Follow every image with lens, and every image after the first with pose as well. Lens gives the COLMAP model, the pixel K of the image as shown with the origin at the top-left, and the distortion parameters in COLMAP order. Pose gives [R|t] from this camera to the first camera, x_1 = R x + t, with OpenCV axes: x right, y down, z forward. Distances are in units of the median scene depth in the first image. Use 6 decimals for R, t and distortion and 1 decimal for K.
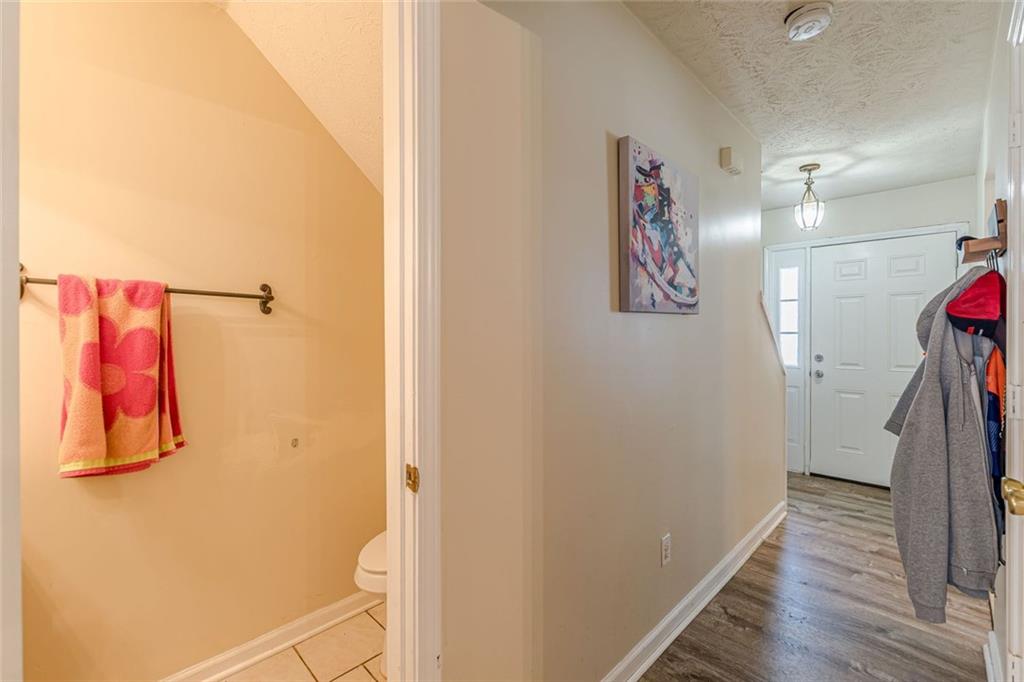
lens RADIAL K [[442.9, 0, 506.9], [0, 442.9, 333.2], [0, 0, 1]] dist [0.002071, -0.001180]
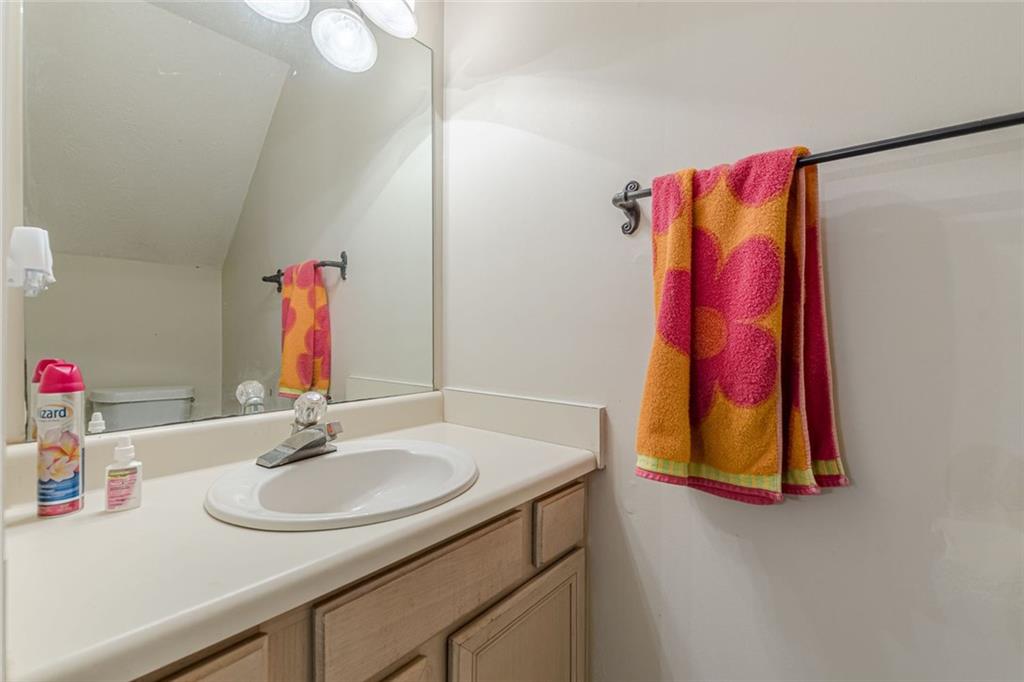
lens RADIAL K [[442.9, 0, 506.0], [0, 442.9, 340.7], [0, 0, 1]] dist [0.002071, -0.001180]
pose [[0.097240, -0.005097, -0.995248, -0.323468], [-0.007506, 0.999955, -0.005855, 0.116765], [0.995233, 0.008040, 0.097197, 0.657945]]
